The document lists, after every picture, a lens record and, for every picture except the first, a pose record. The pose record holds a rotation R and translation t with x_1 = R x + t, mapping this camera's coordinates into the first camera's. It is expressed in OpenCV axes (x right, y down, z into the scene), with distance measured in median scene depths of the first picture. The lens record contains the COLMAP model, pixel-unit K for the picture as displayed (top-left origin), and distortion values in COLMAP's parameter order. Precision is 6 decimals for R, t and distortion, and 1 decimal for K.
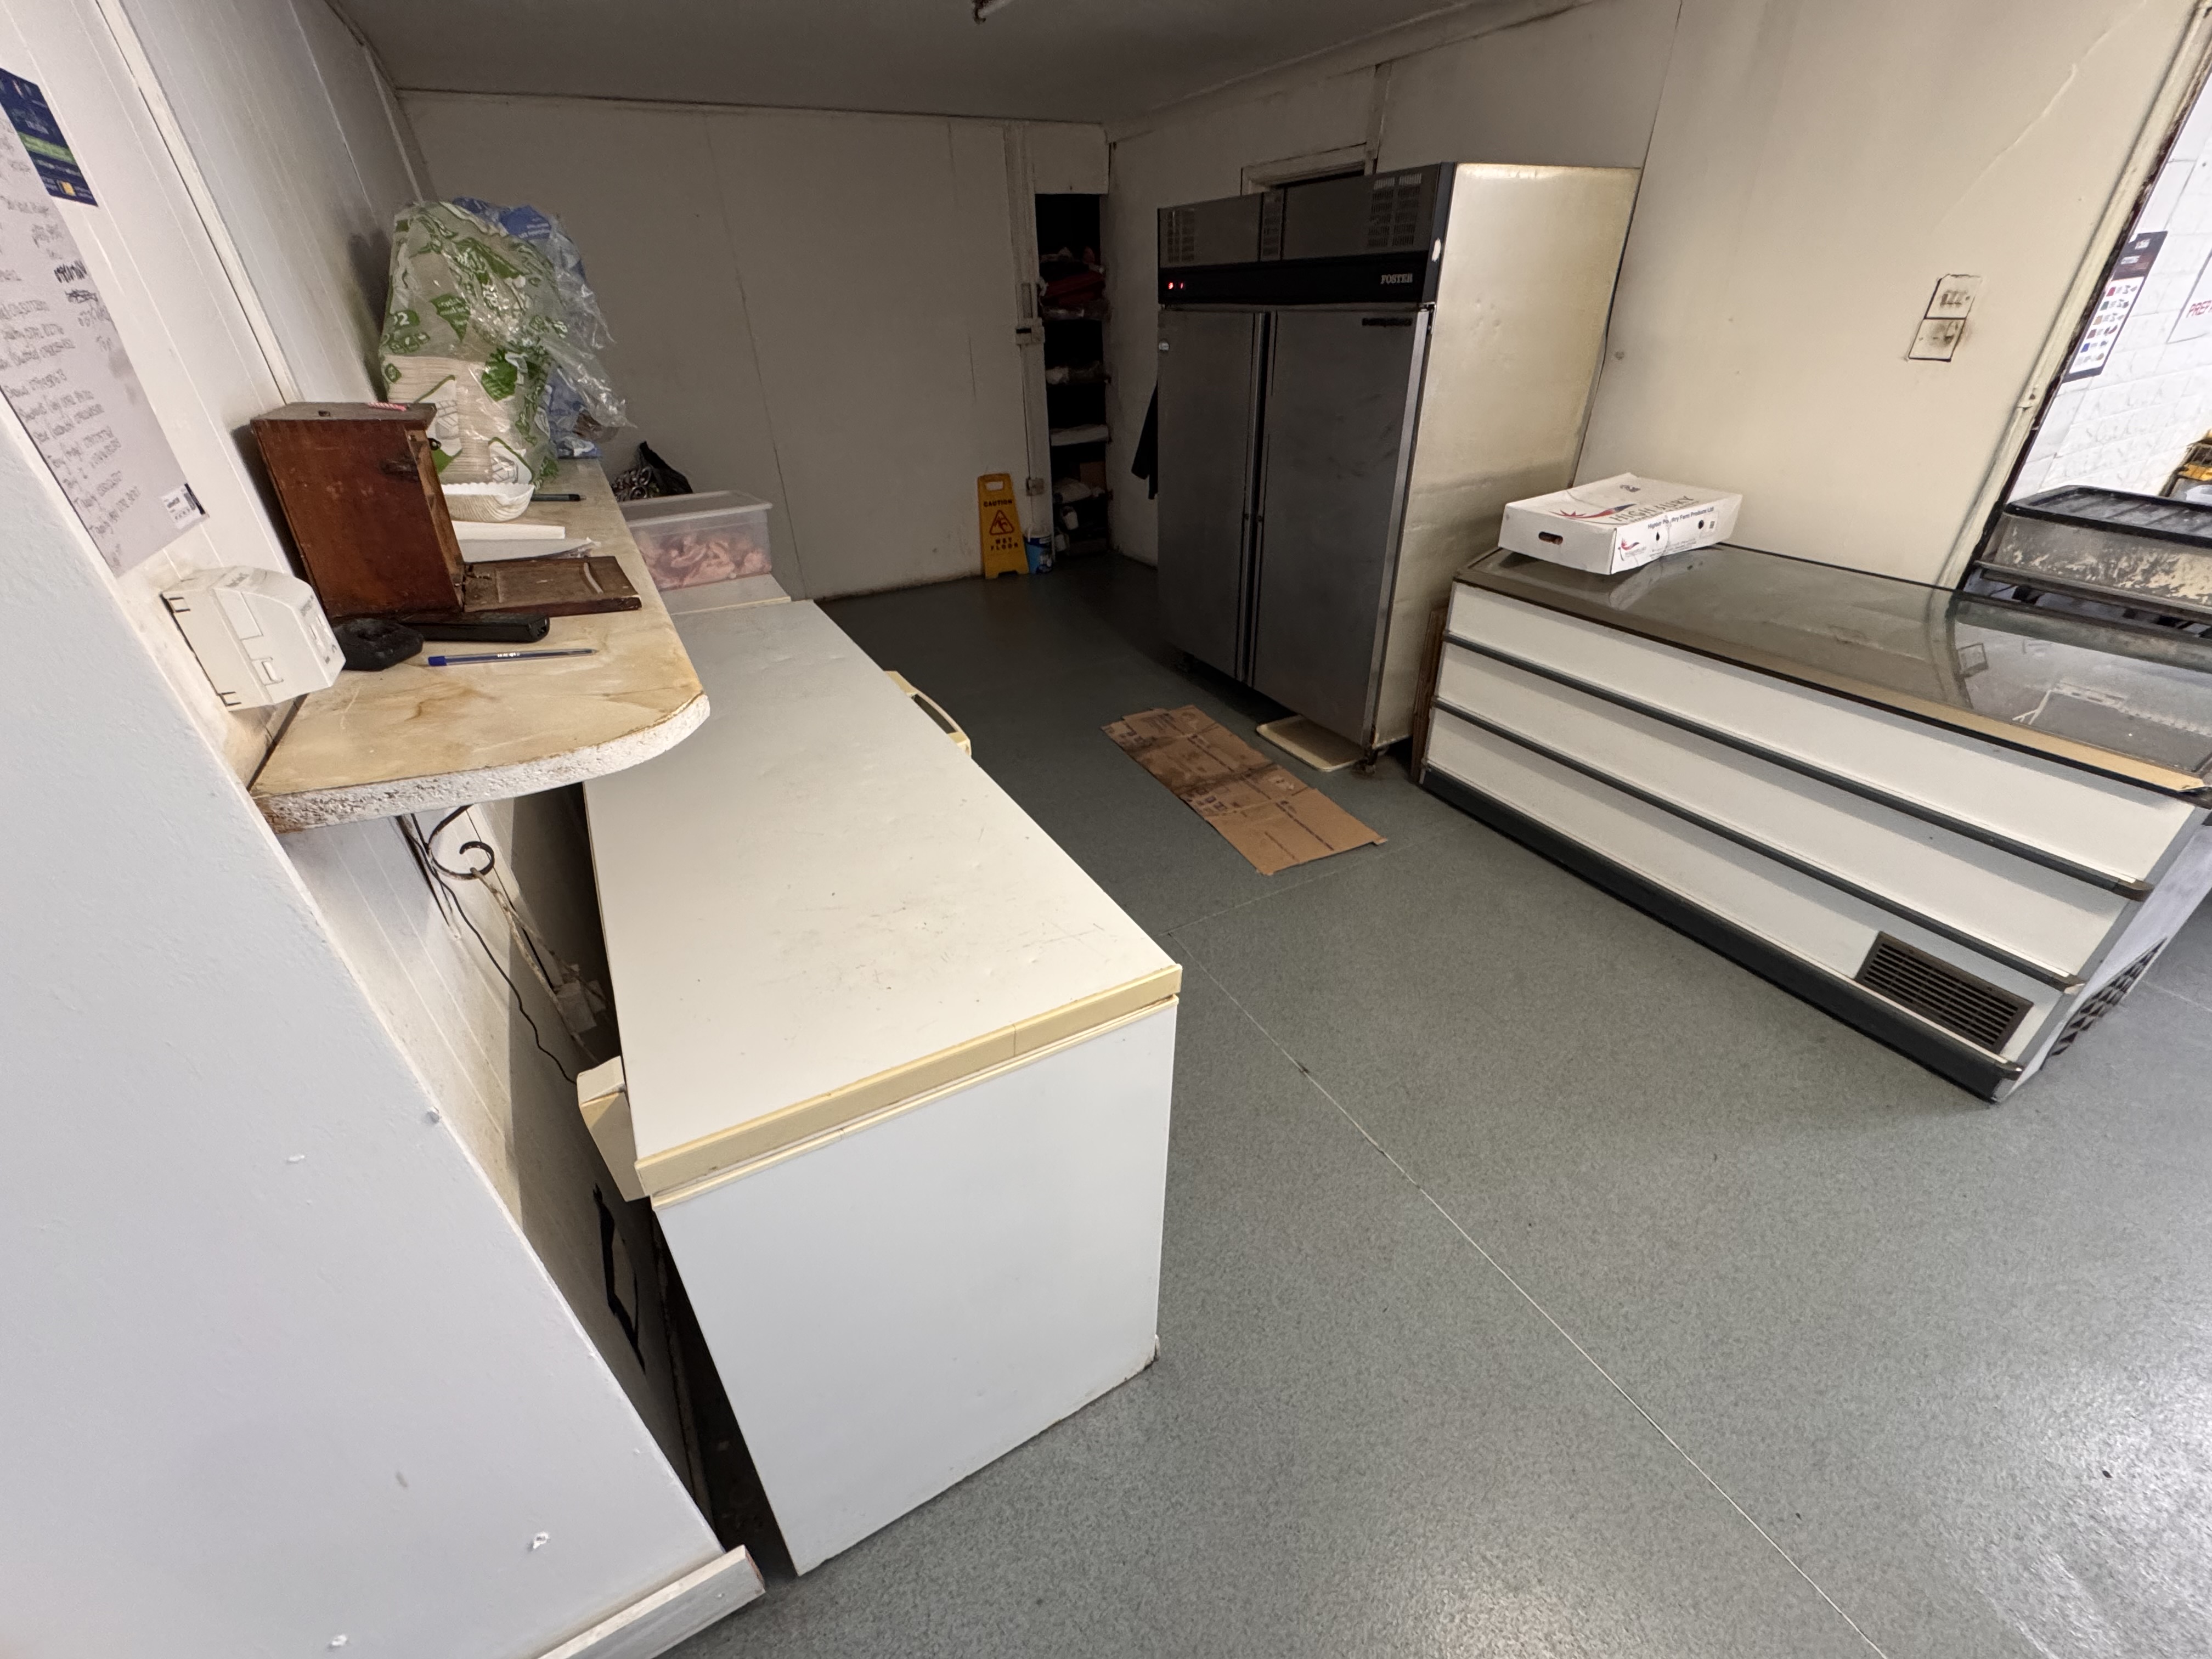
lens RADIAL K [[883.3, 0, 1106.8], [0, 883.3, 830.5], [0, 0, 1]] dist [-0.000315, -0.000725]
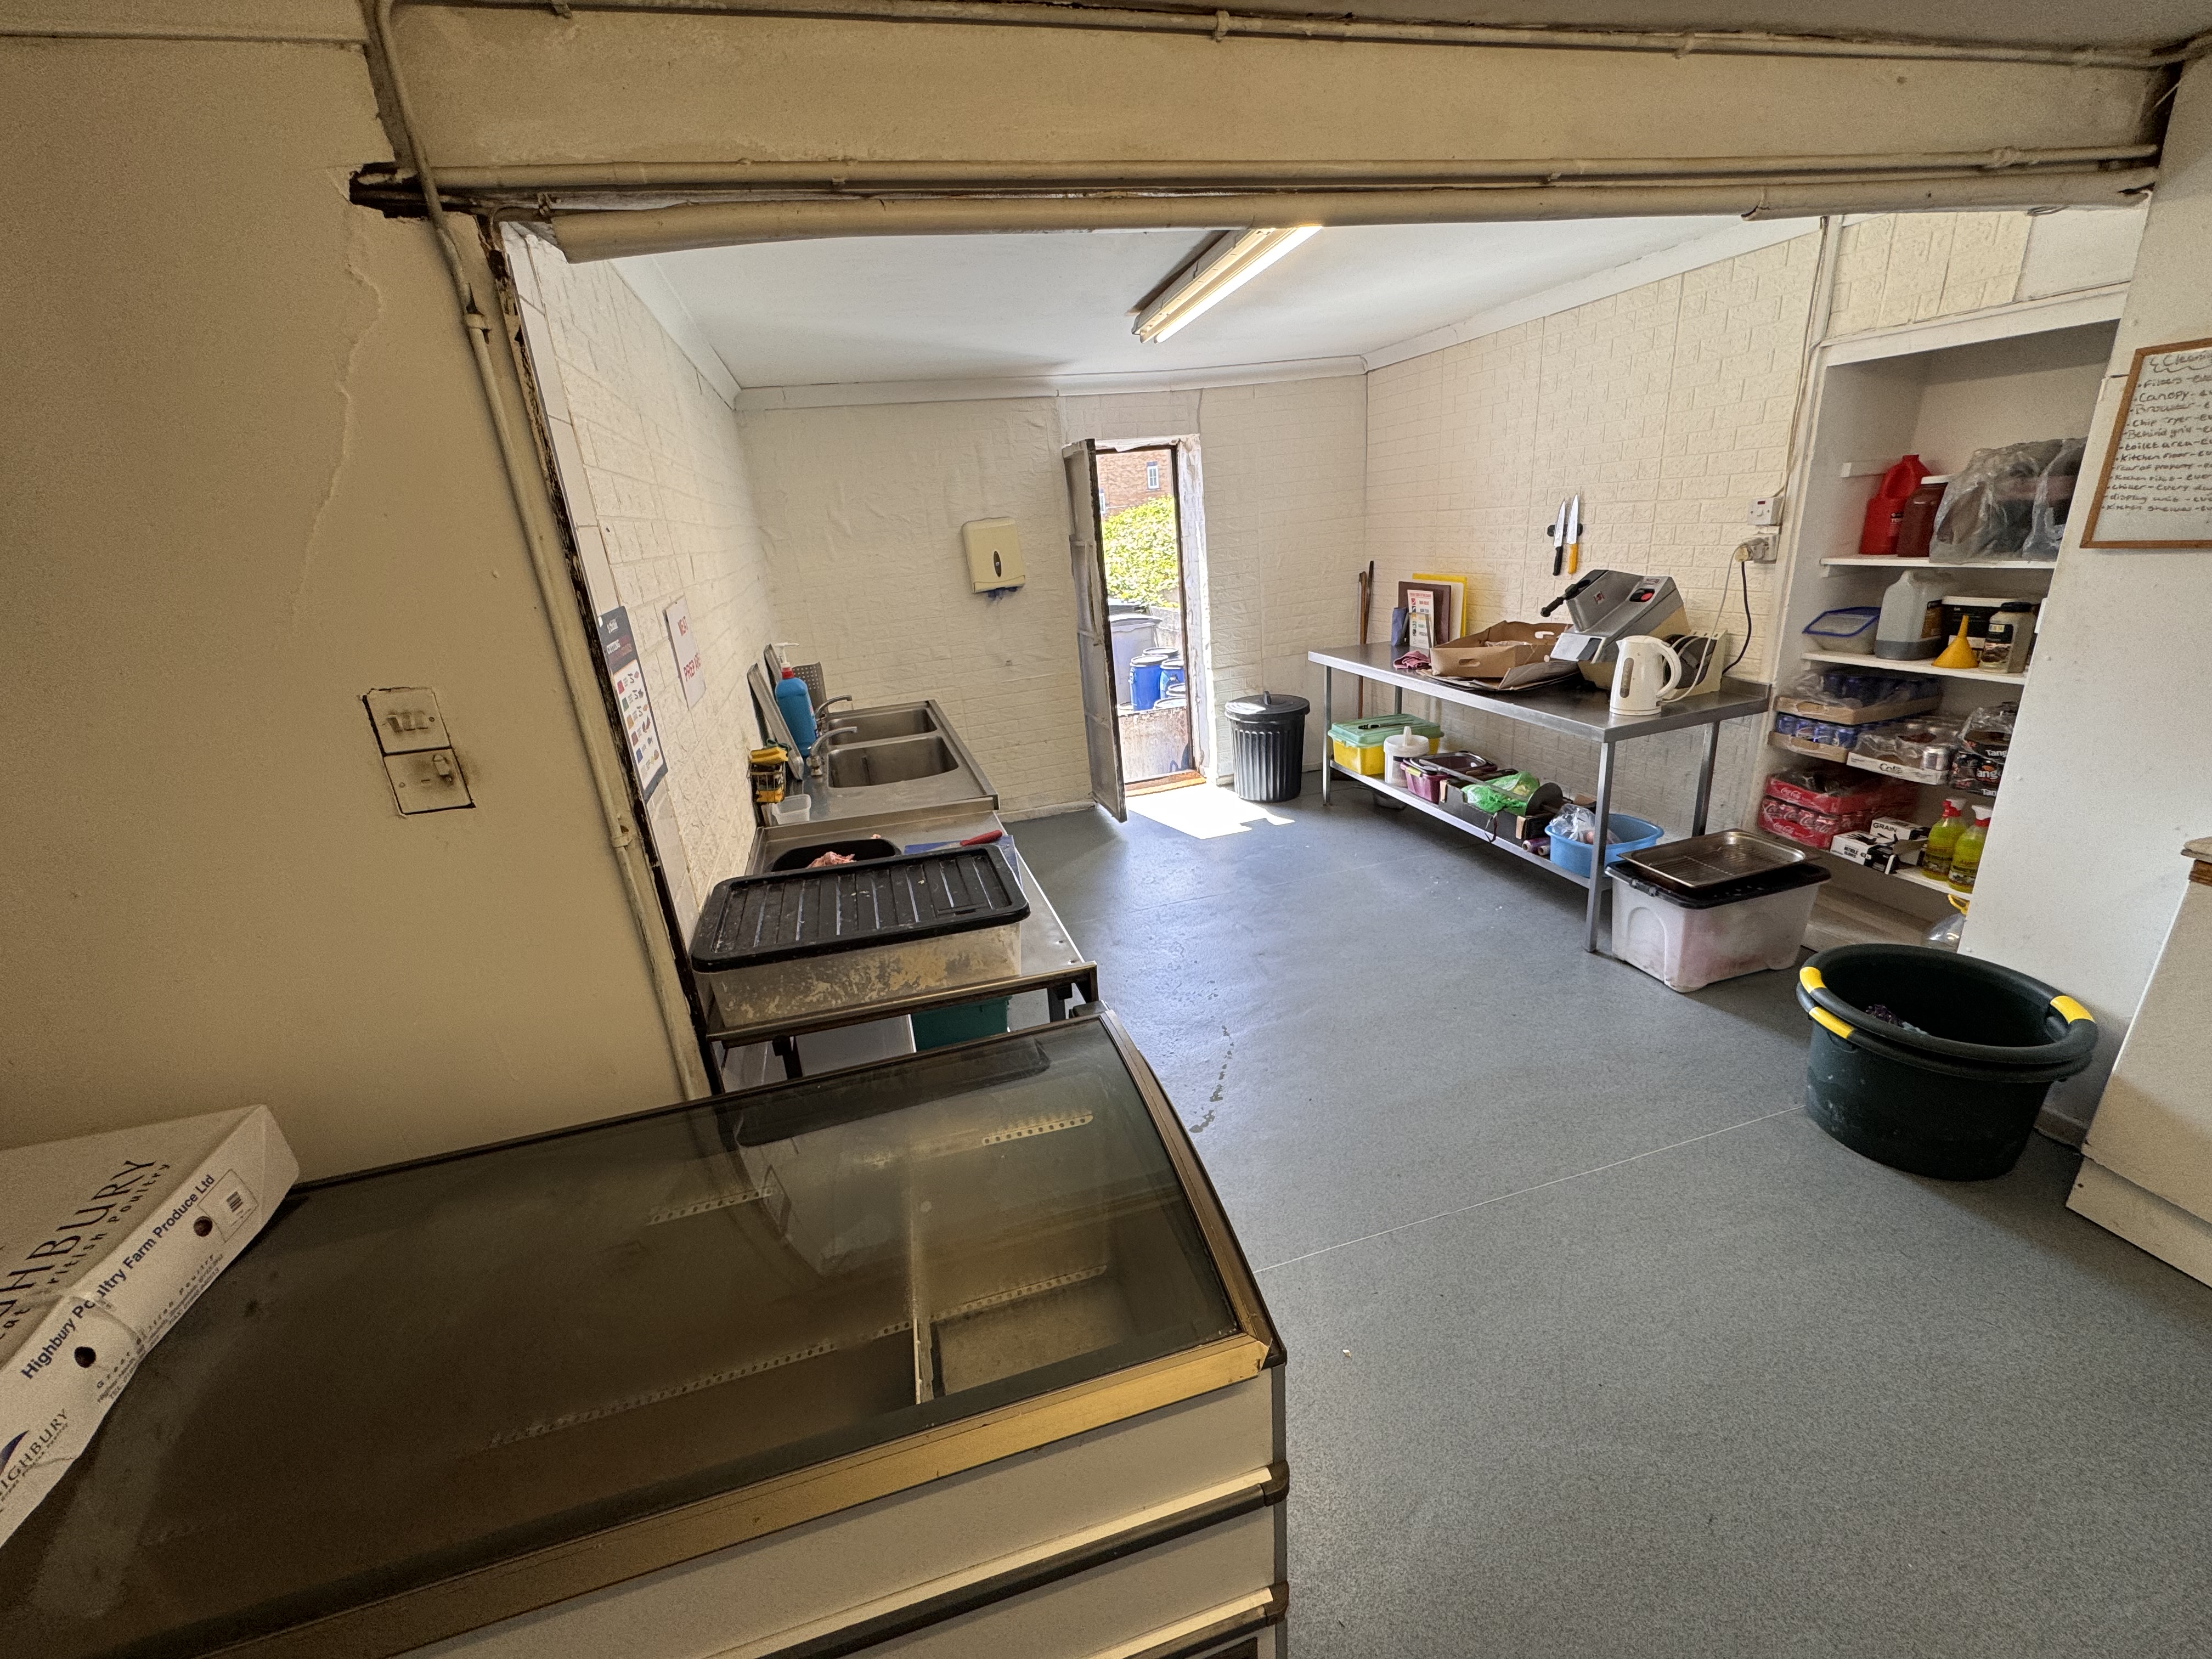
lens RADIAL K [[883.3, 0, 1107.4], [0, 883.3, 830.1], [0, 0, 1]] dist [-0.000315, -0.000725]
pose [[0.236920, -0.312656, 0.919845, 0.527808], [0.566555, 0.813605, 0.130621, -0.372093], [-0.789230, 0.490196, 0.369896, 0.469830]]
